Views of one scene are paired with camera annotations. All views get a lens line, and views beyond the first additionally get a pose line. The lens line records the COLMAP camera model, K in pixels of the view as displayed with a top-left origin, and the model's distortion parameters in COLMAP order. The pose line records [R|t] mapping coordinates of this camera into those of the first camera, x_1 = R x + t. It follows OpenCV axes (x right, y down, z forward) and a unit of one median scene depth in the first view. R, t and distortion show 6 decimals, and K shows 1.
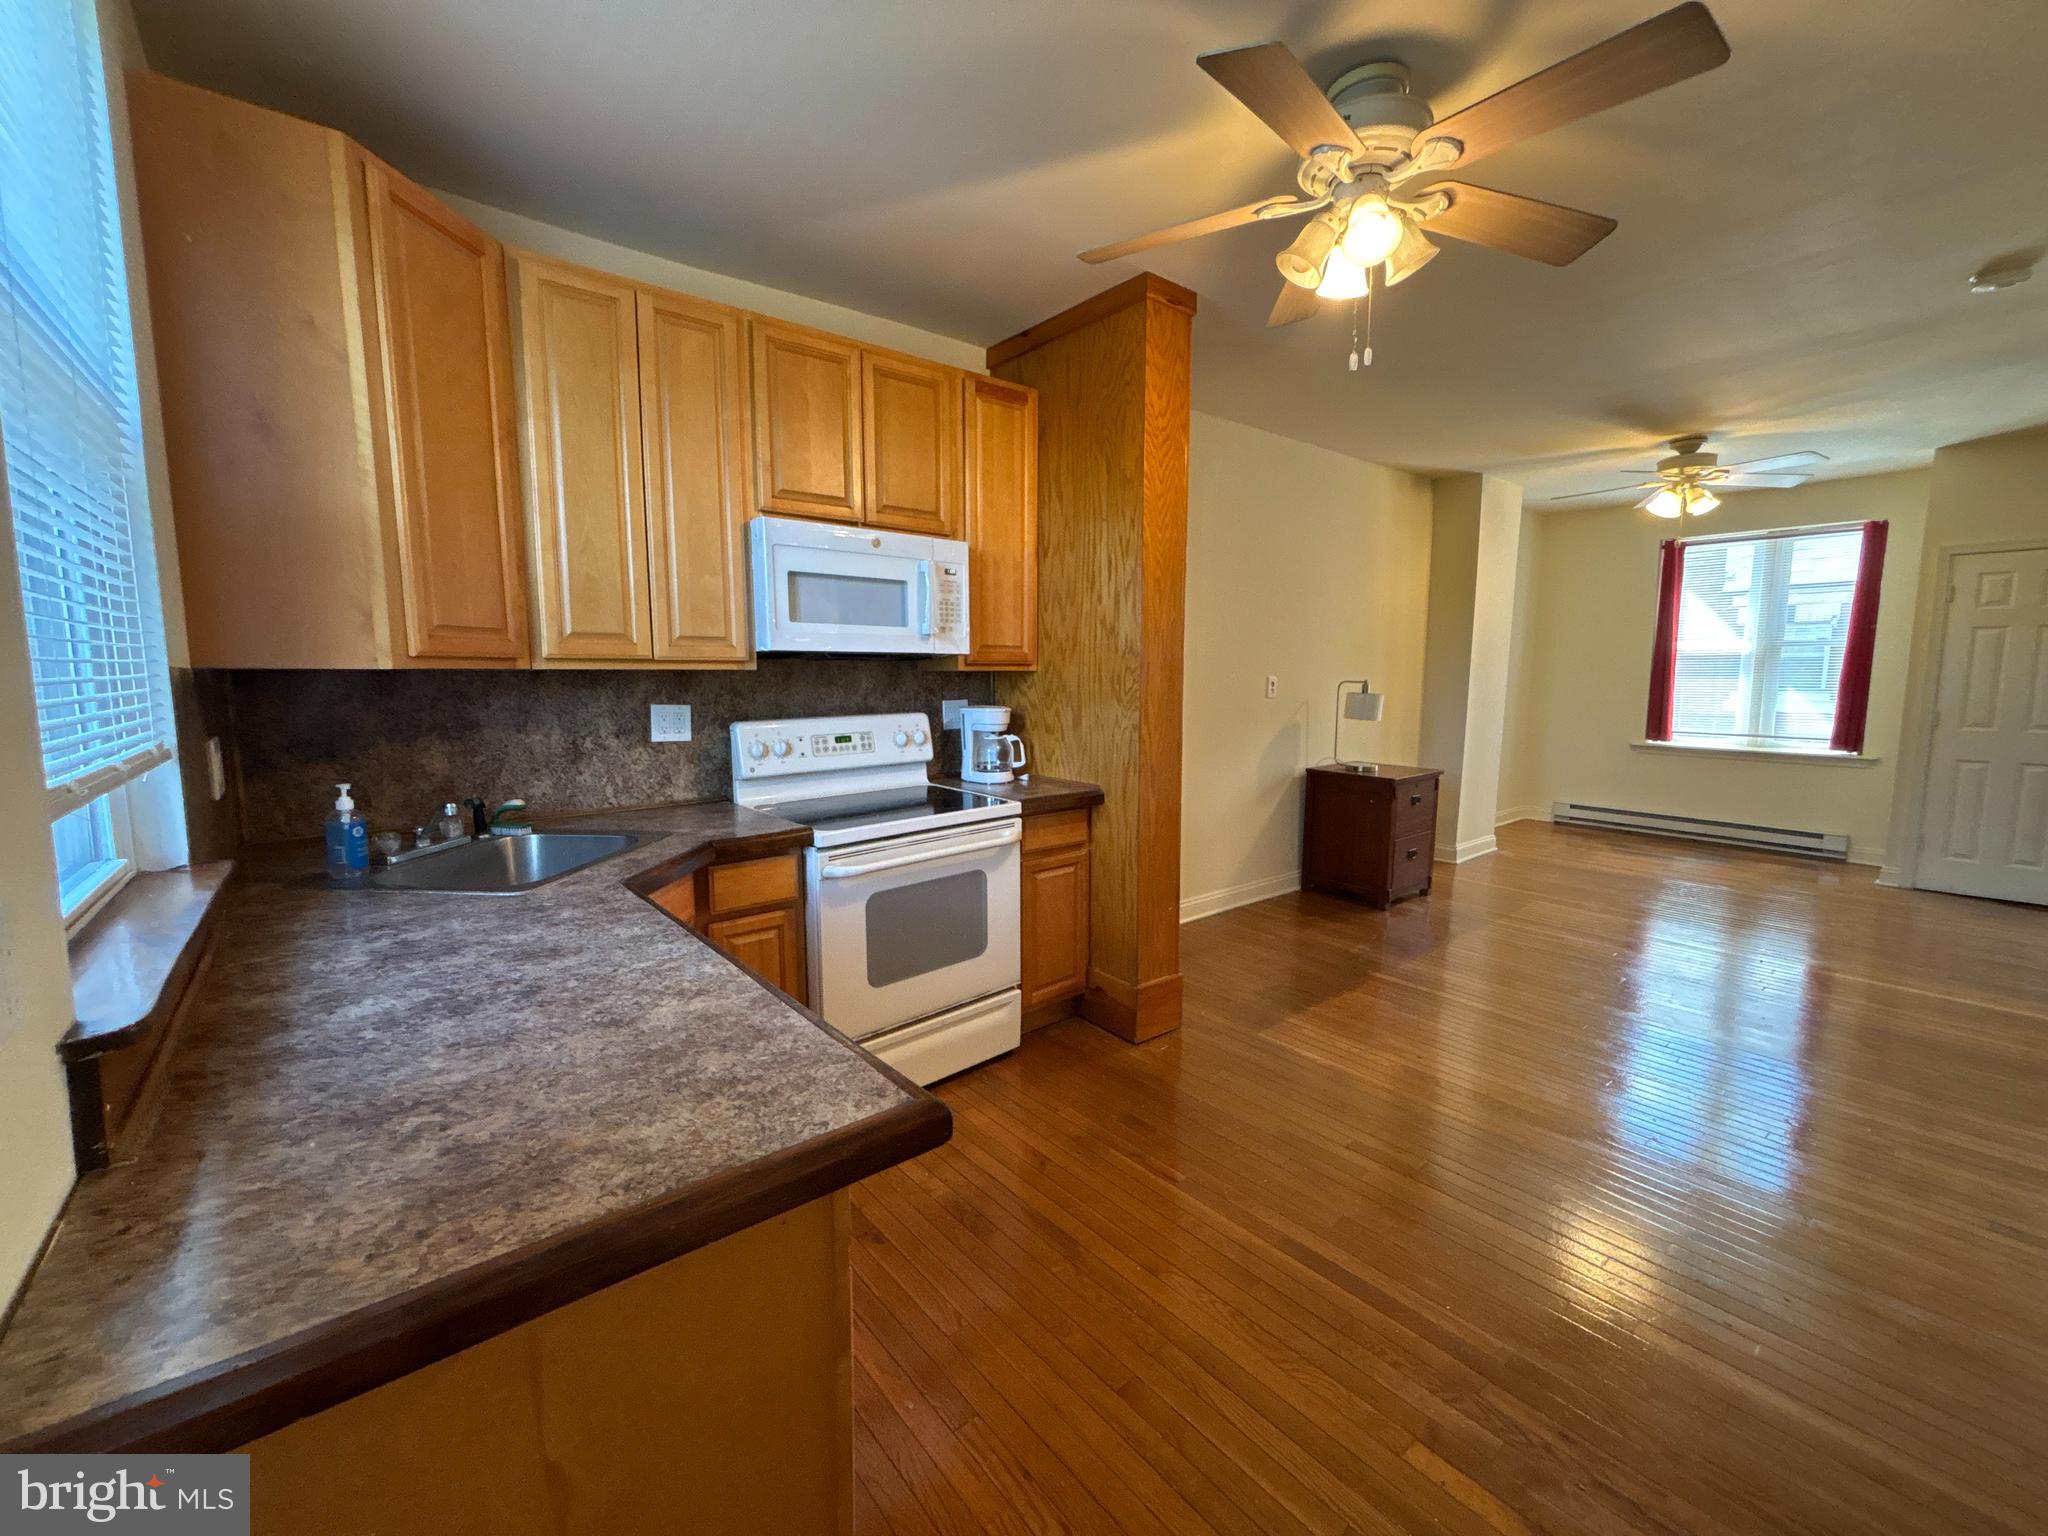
lens RADIAL K [[826.7, 0, 1024.0], [0, 826.7, 768.0], [0, 0, 1]] dist [-0.002287, 0.000028]
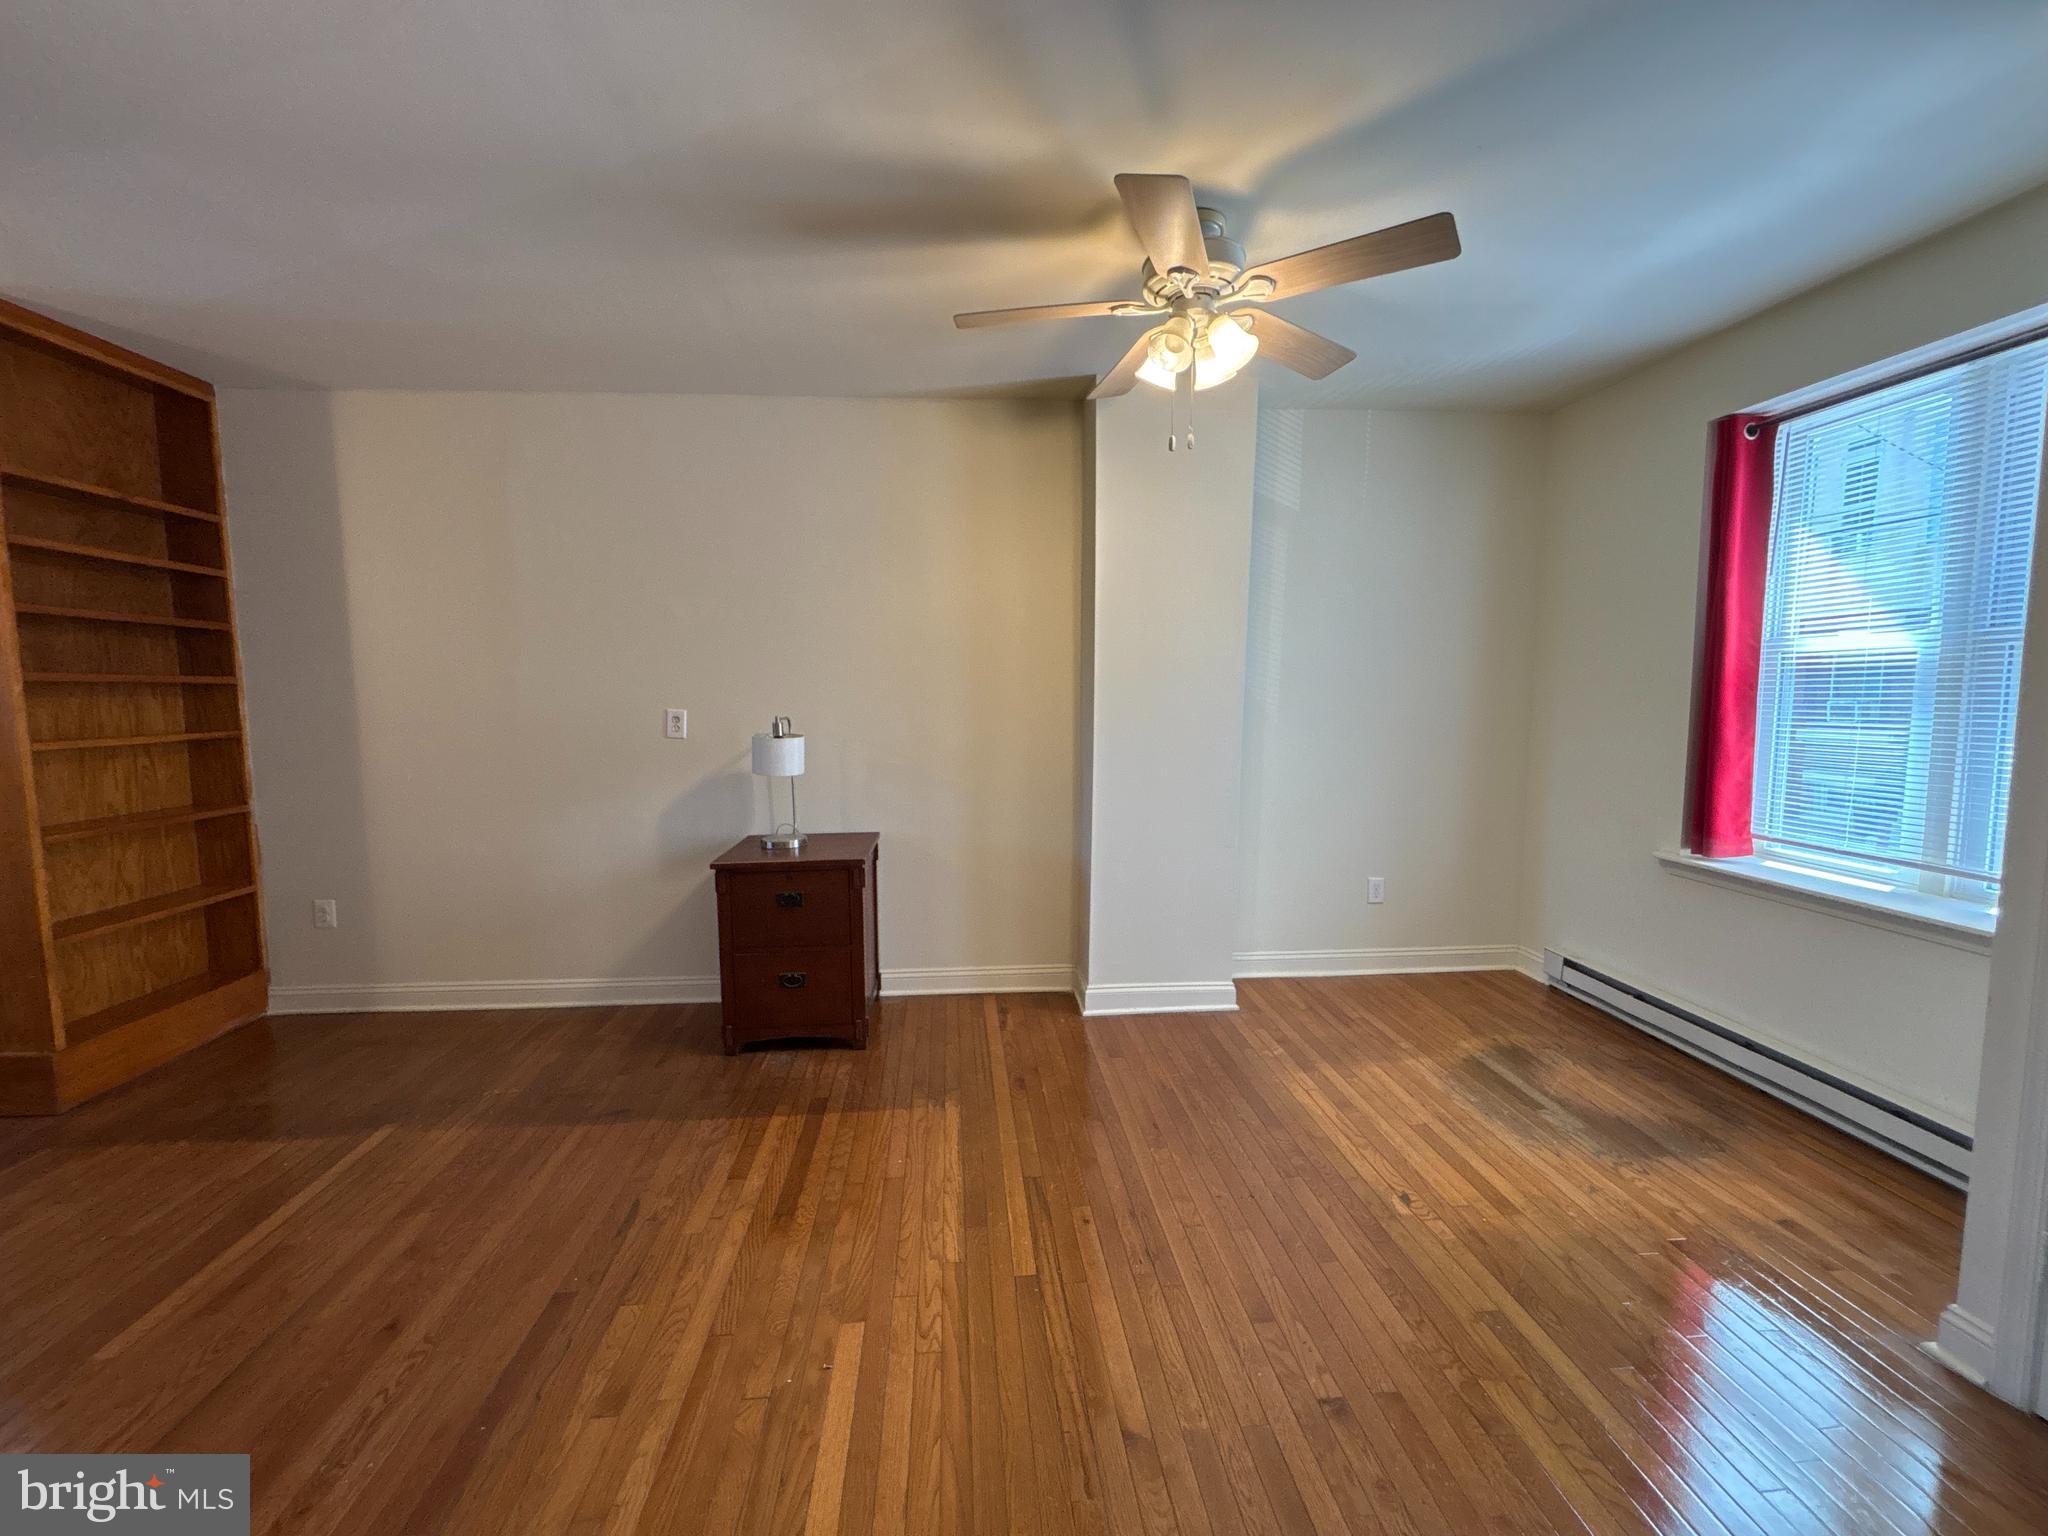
lens RADIAL K [[826.7, 0, 1024.0], [0, 826.7, 768.0], [0, 0, 1]] dist [-0.002287, 0.000028]
pose [[0.825262, 0.048420, -0.562671, 0.727804], [-0.064471, 0.997882, -0.008687, -0.052871], [0.561059, 0.043445, 0.826635, 0.413069]]
